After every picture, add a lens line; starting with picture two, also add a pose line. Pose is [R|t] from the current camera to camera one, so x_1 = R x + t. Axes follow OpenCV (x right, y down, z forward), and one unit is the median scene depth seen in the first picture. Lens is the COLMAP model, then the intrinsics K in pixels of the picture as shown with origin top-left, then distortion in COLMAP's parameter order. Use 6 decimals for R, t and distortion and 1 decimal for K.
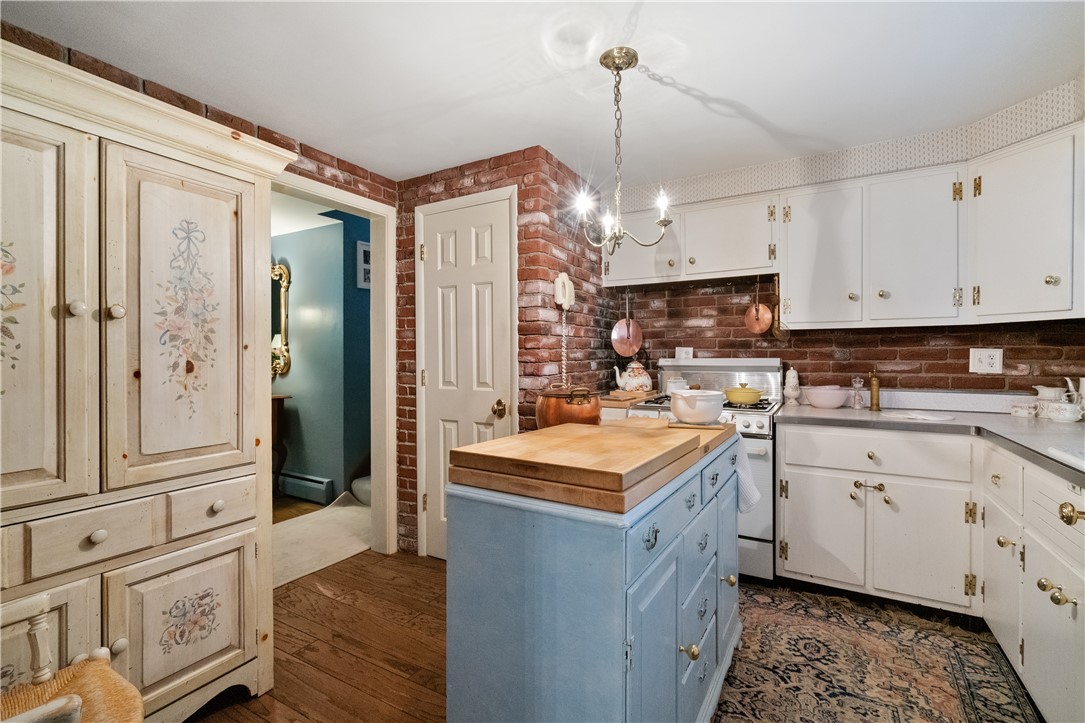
lens RADIAL K [[494.1, 0, 546.3], [0, 494.1, 355.0], [0, 0, 1]] dist [0.004767, 0.001780]
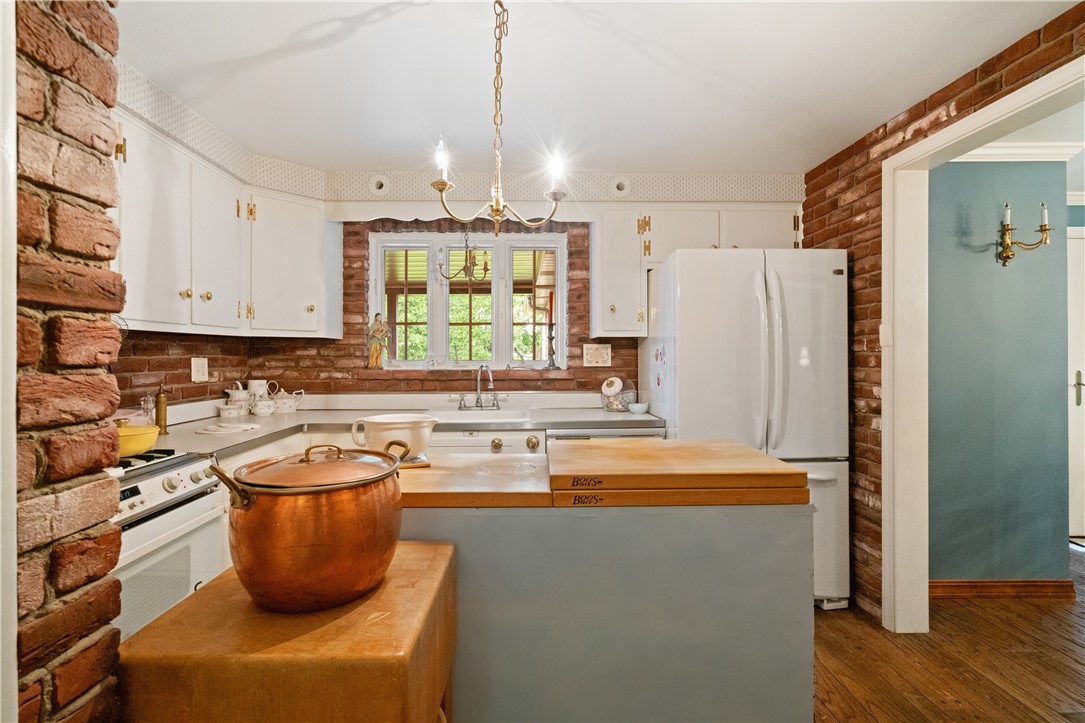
lens RADIAL K [[494.1, 0, 526.2], [0, 494.1, 359.7], [0, 0, 1]] dist [0.004767, 0.001780]
pose [[-0.500661, -0.008043, 0.865606, -0.324295], [-0.001524, 0.999963, 0.008409, -0.016966], [-0.865642, 0.002891, -0.500655, 0.843589]]
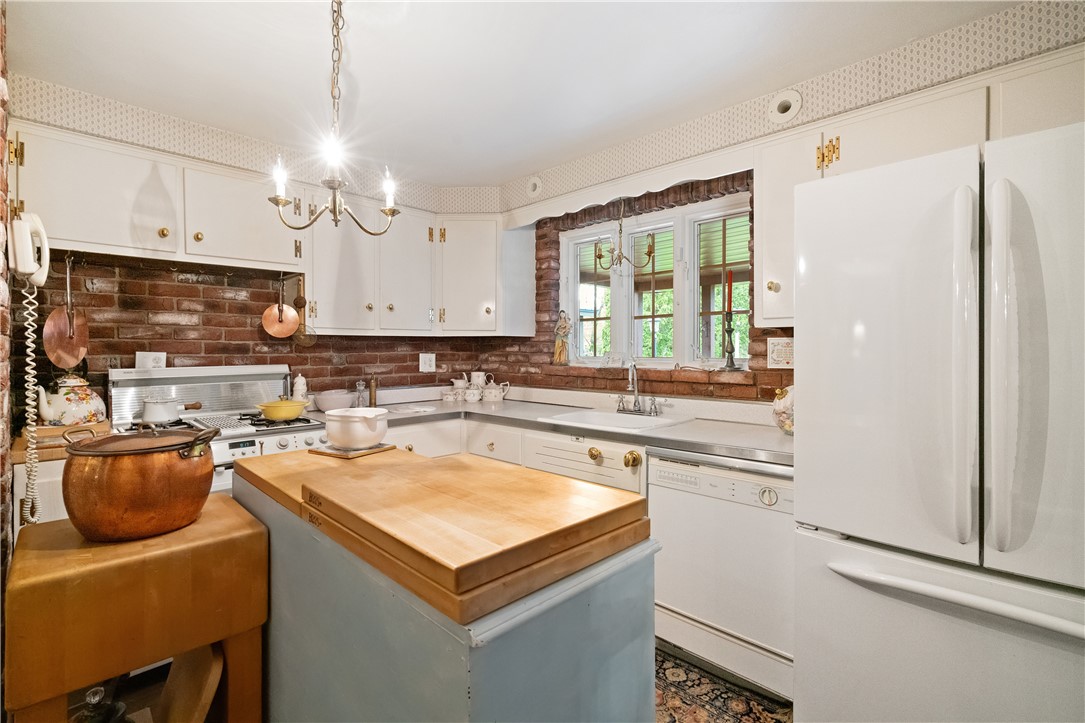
lens RADIAL K [[494.1, 0, 536.3], [0, 494.1, 355.2], [0, 0, 1]] dist [0.004767, 0.001780]
pose [[0.261773, -0.013041, 0.965041, -0.306322], [-0.000785, 0.999906, 0.013725, -0.024685], [-0.965129, -0.004350, 0.261738, 0.328597]]
